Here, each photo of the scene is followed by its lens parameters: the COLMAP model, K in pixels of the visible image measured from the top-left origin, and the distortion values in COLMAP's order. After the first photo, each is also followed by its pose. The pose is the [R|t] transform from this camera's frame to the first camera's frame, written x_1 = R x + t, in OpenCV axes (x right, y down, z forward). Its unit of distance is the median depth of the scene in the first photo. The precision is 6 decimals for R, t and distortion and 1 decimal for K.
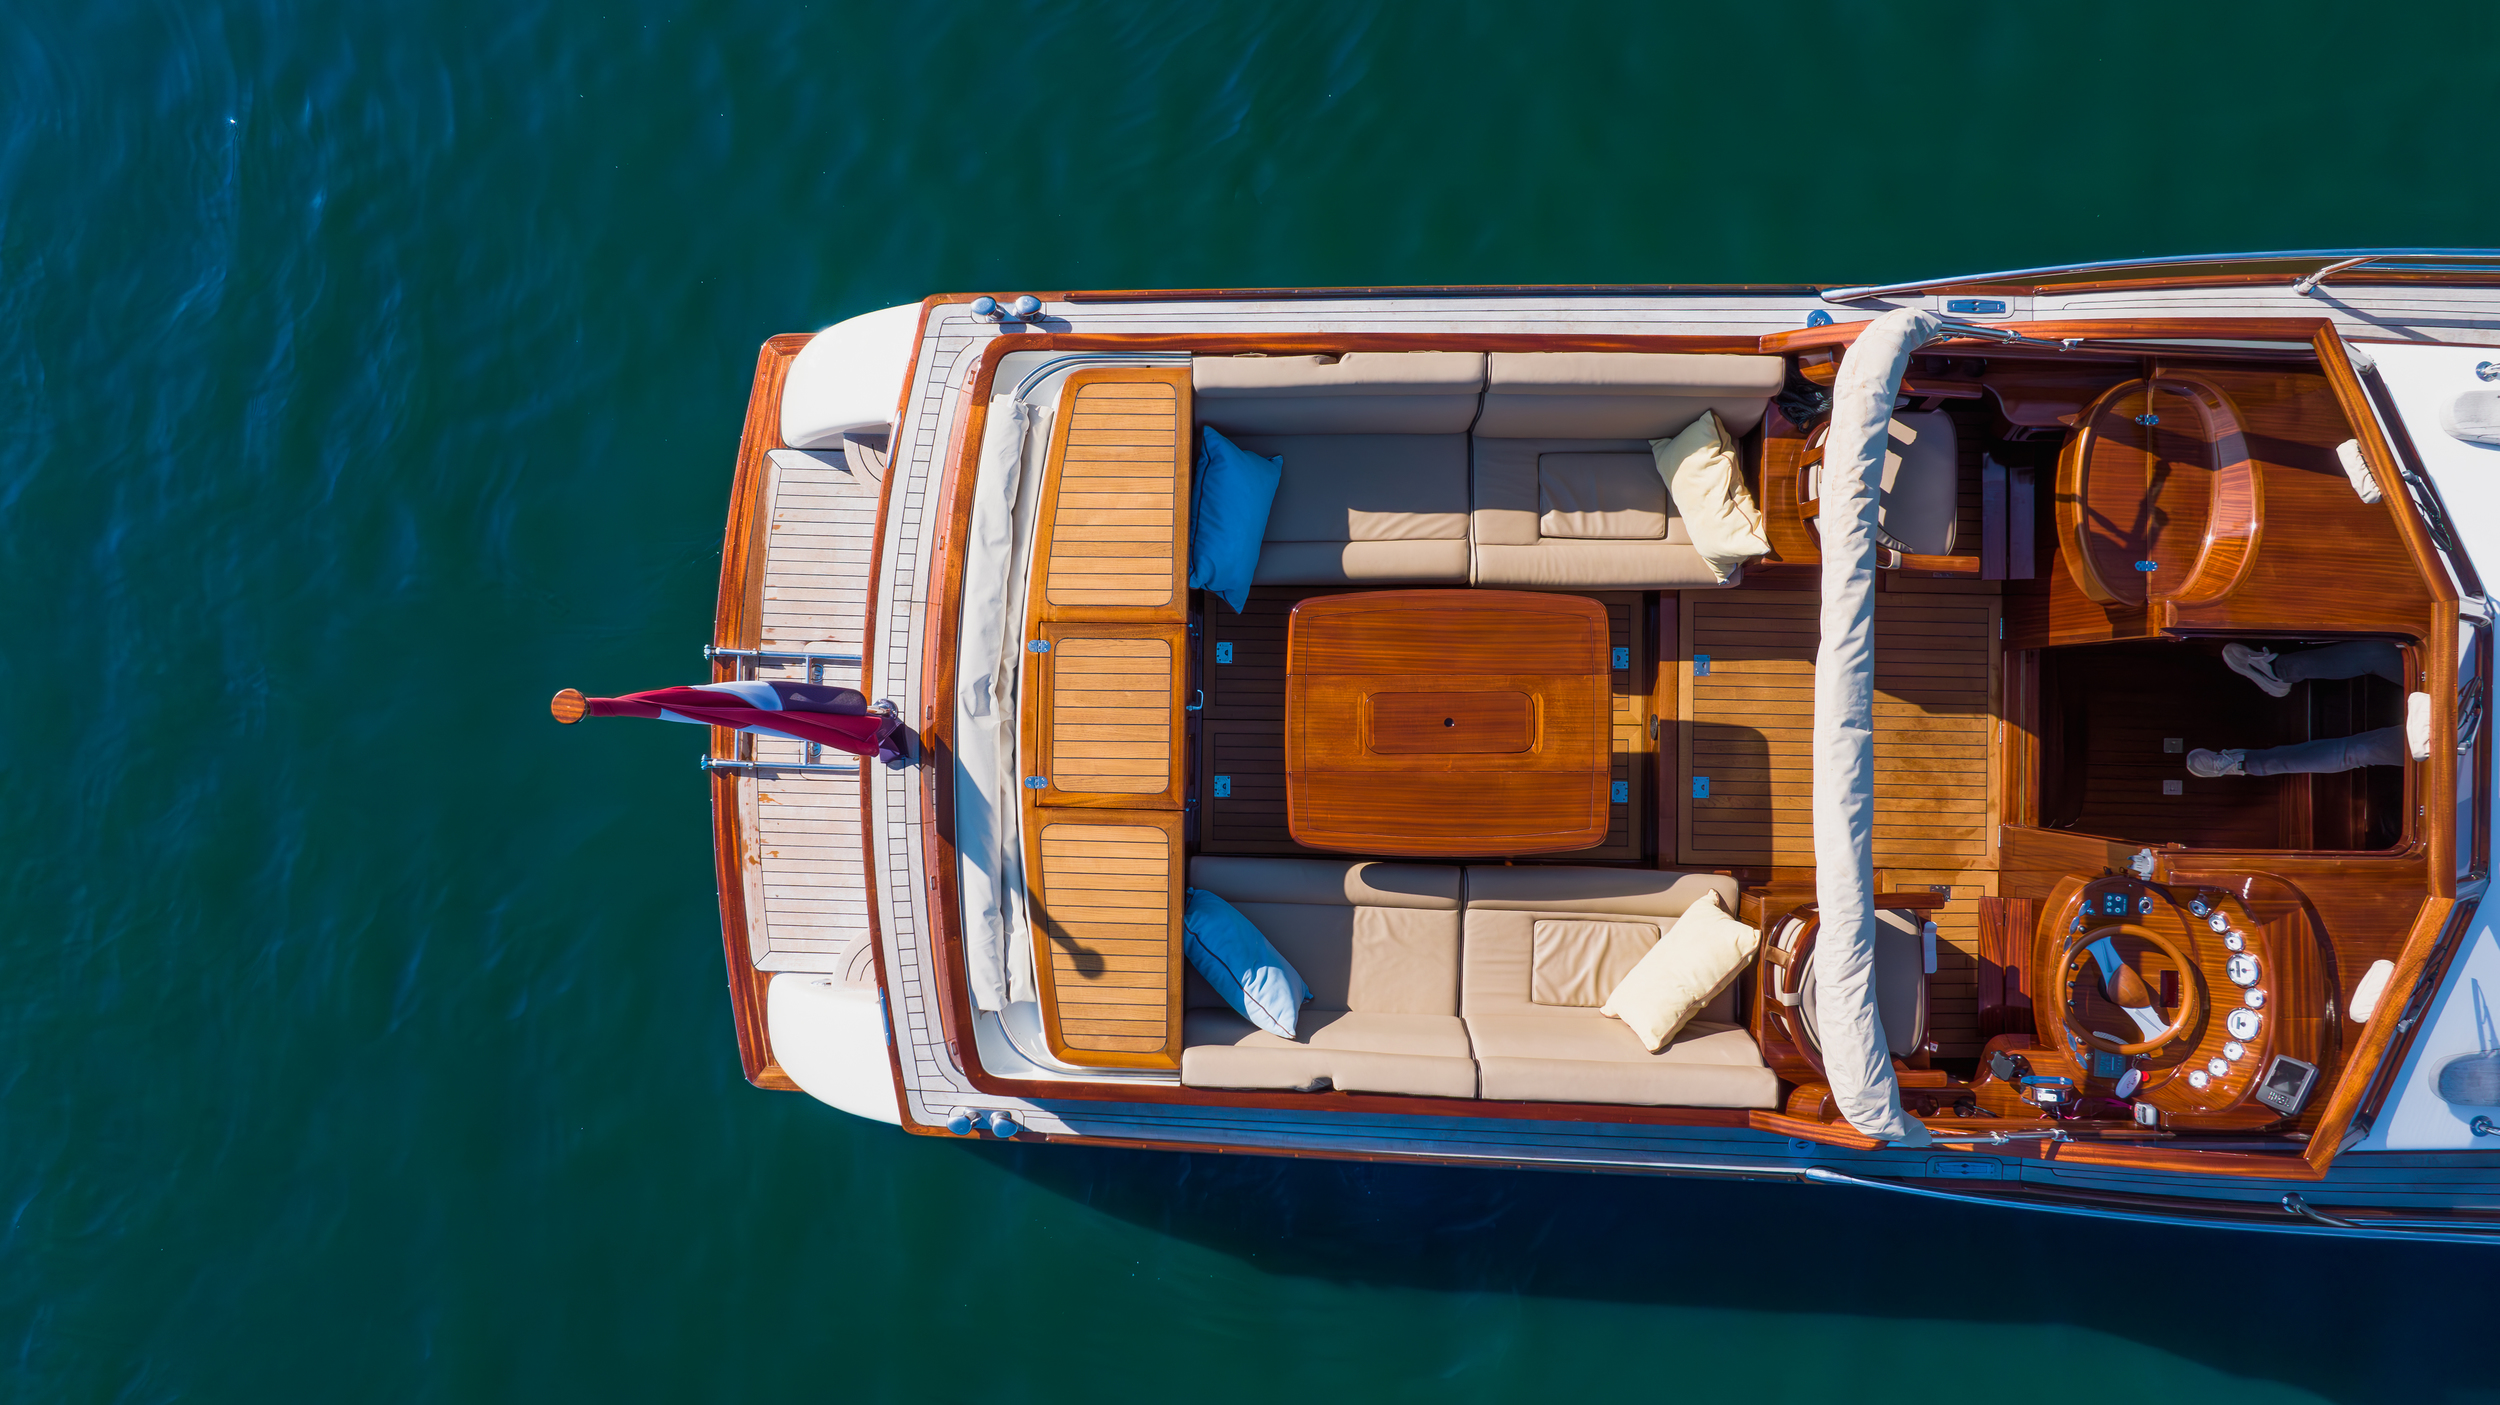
lens RADIAL K [[1853.8, 0, 1275.9], [0, 1853.8, 702.8], [0, 0, 1]] dist [-0.031157, 0.029460]
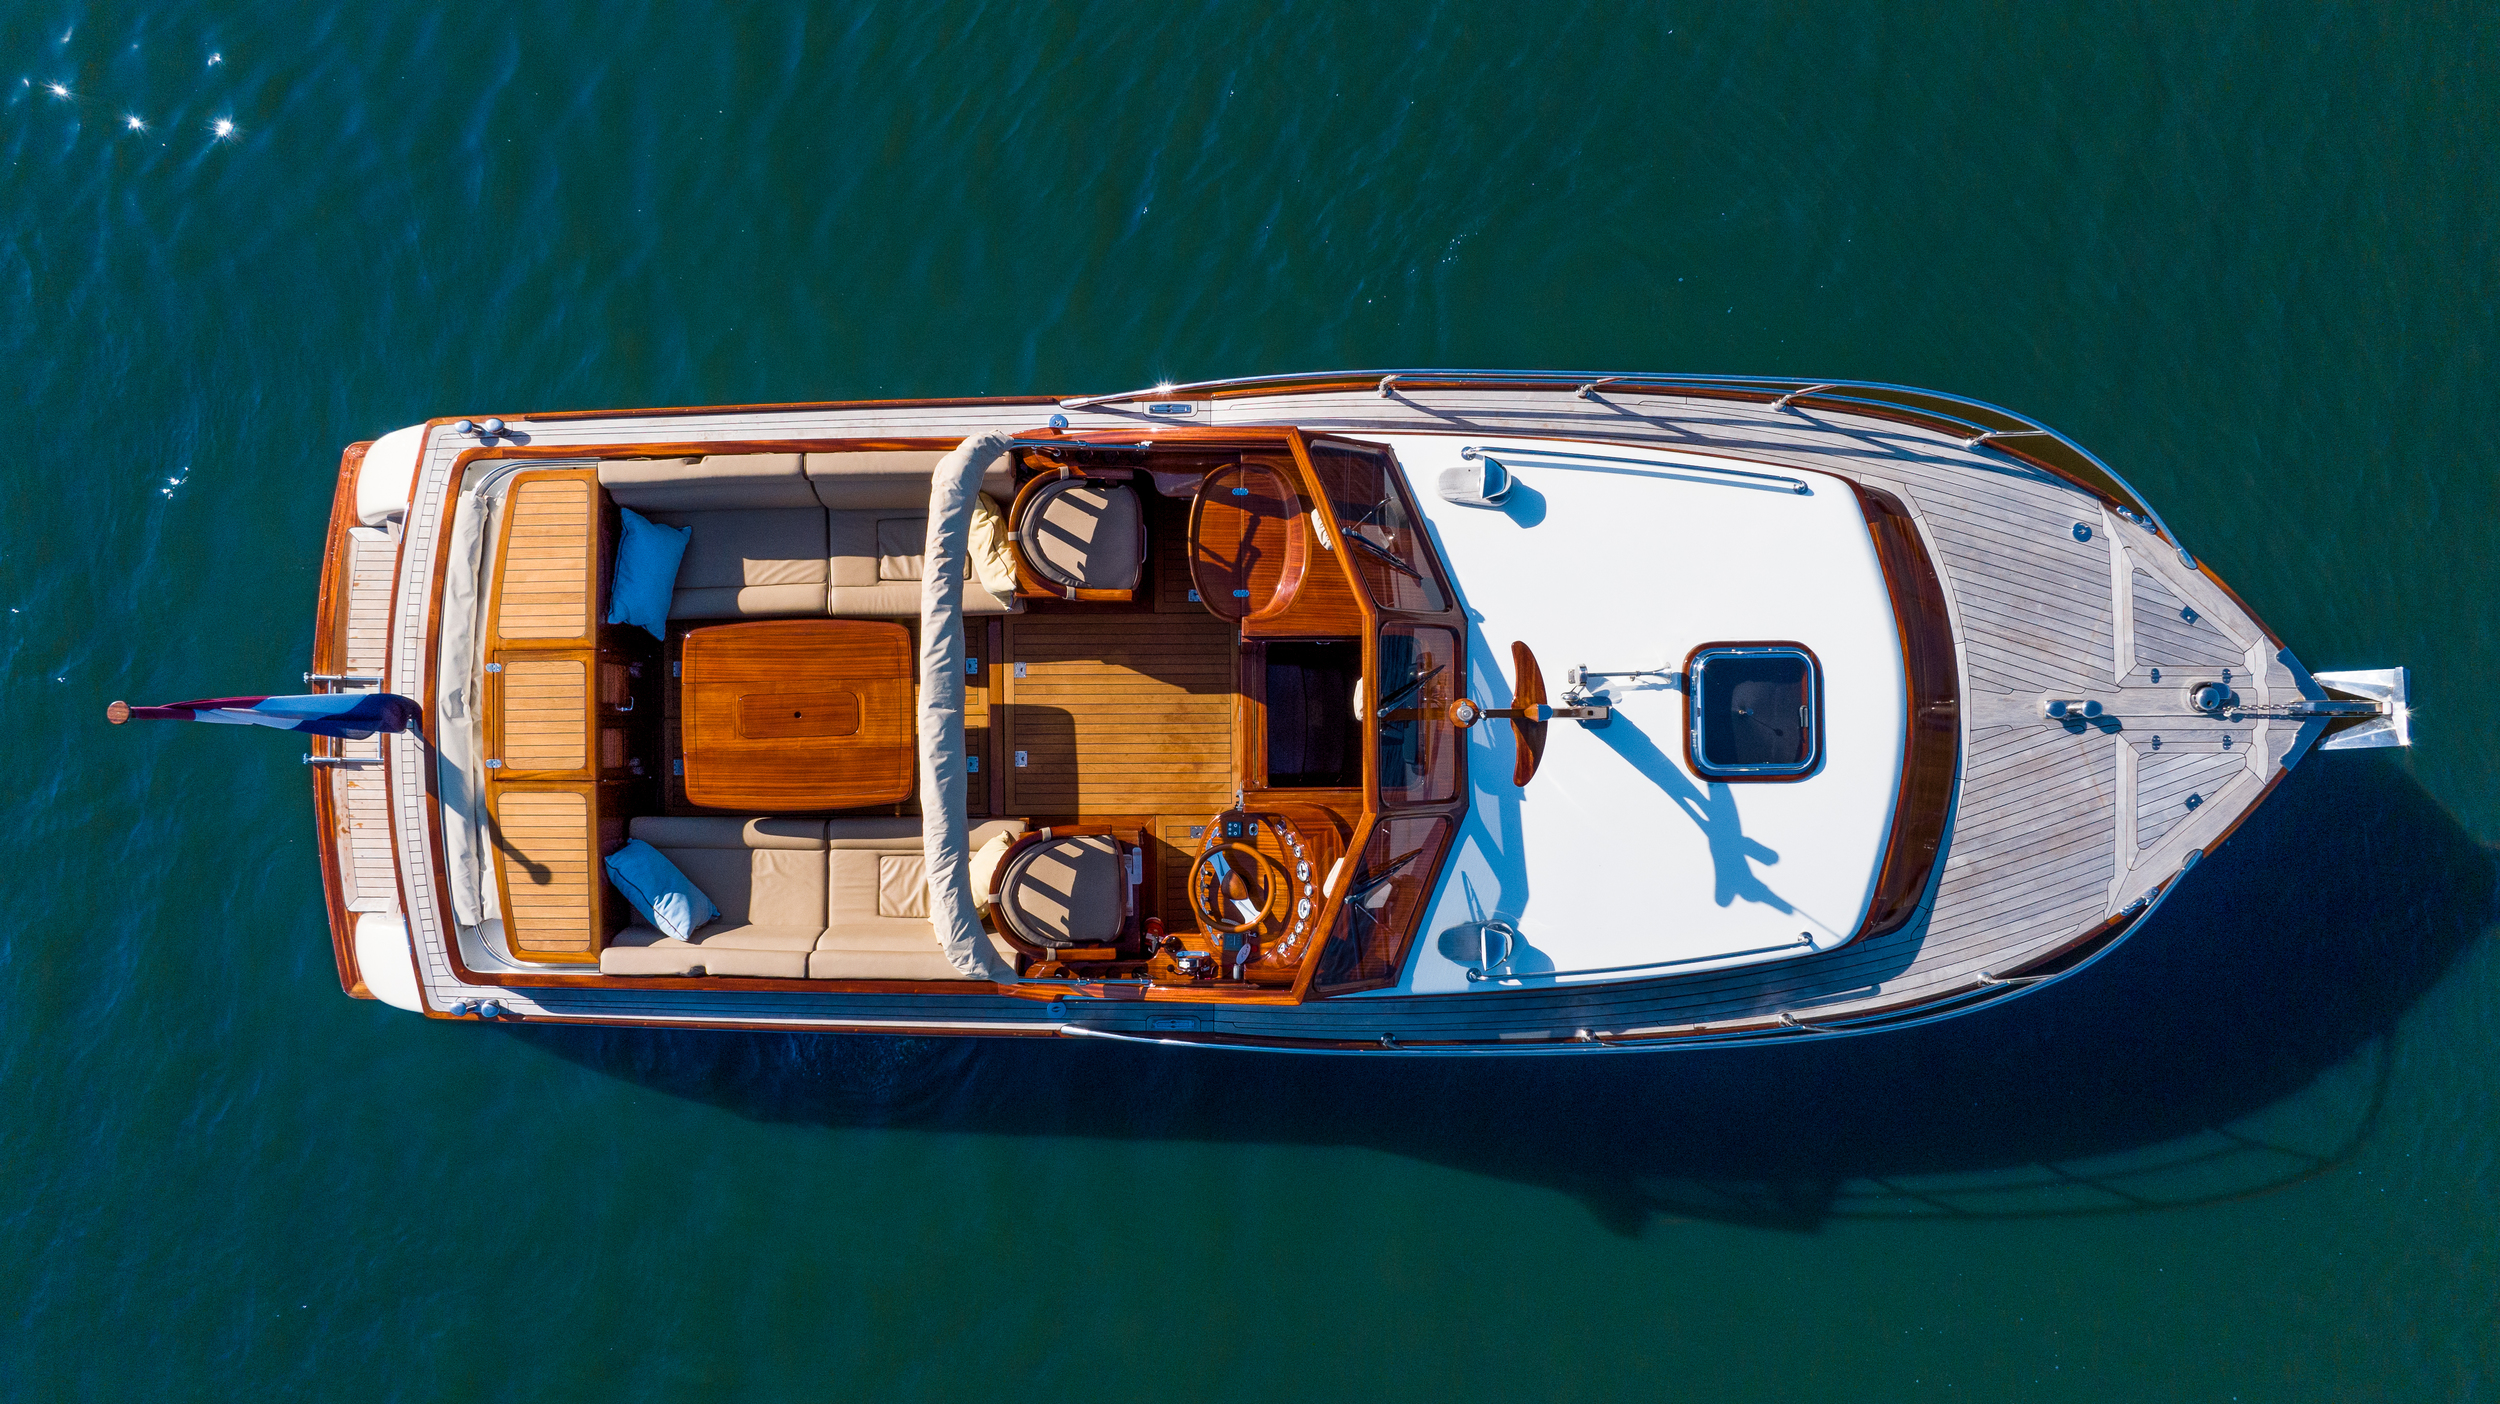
lens RADIAL K [[1853.8, 0, 1232.9], [0, 1853.8, 723.9], [0, 0, 1]] dist [-0.031157, 0.029460]
pose [[0.999693, -0.024010, 0.006156, 0.415414], [0.023989, 0.999706, 0.003536, 0.020436], [-0.006239, -0.003387, 0.999975, -0.407631]]
